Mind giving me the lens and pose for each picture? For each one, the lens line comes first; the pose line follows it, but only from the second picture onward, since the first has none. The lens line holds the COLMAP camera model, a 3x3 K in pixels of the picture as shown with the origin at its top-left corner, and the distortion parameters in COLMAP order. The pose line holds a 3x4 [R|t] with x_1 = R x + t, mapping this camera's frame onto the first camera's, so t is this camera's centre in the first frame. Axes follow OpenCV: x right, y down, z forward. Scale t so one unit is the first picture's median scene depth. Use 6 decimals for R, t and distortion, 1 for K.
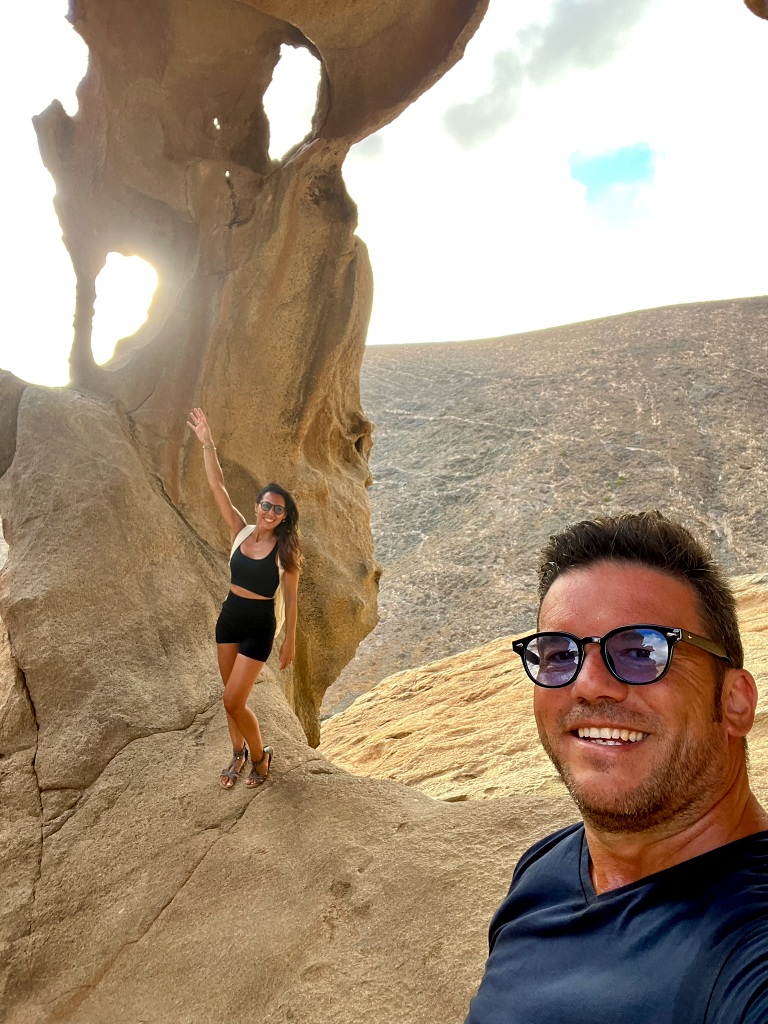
lens RADIAL K [[699.3, 0, 384.0], [0, 699.3, 512.0], [0, 0, 1]] dist [0.024234, -0.002360]
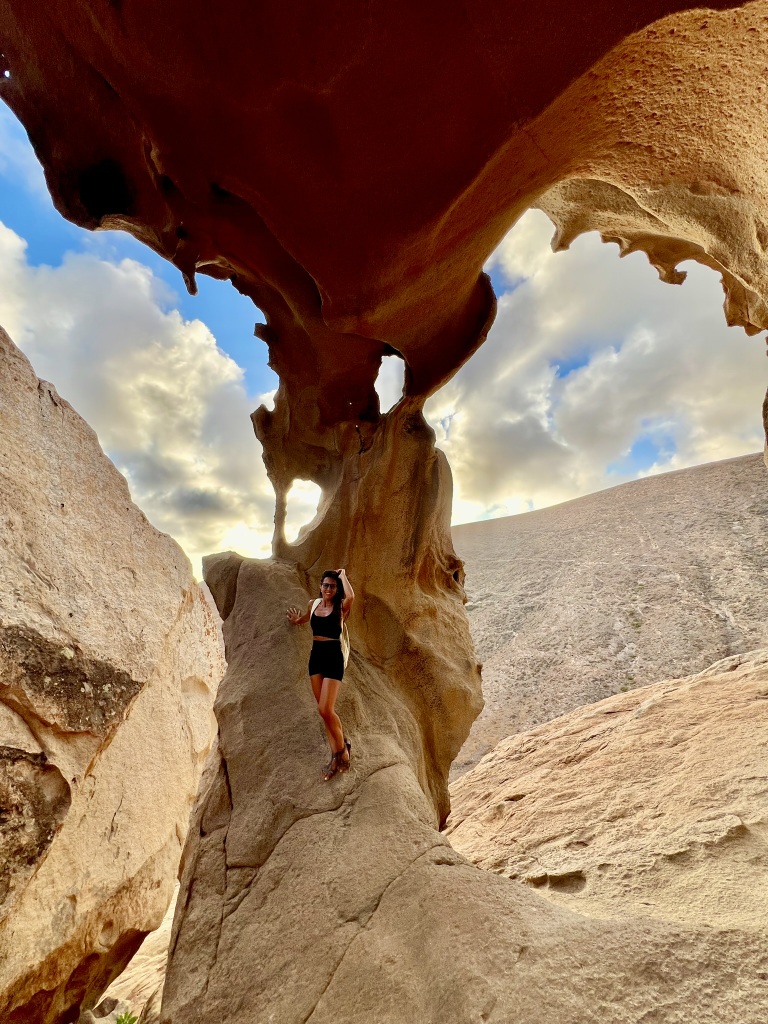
lens RADIAL K [[398.2, 0, 389.3], [0, 398.2, 513.5], [0, 0, 1]] dist [-0.001113, 0.000108]
pose [[0.969334, -0.138566, -0.202957, 0.021572], [0.079005, 0.957746, -0.276553, 0.001079], [0.232703, 0.252037, 0.939322, 0.146957]]
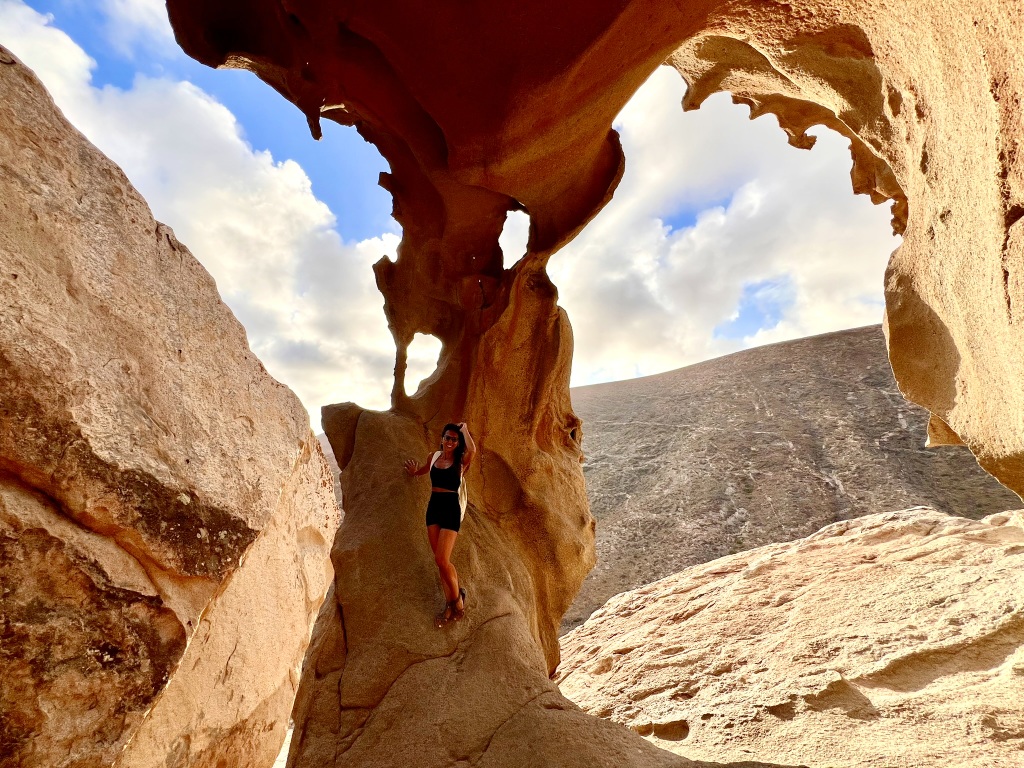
lens RADIAL K [[398.2, 0, 512.0], [0, 398.2, 384.0], [0, 0, 1]] dist [-0.001113, 0.000108]
pose [[0.975433, -0.101899, -0.195313, 0.017330], [0.051098, 0.967065, -0.249347, 0.008048], [0.214289, 0.233241, 0.948514, 0.145980]]
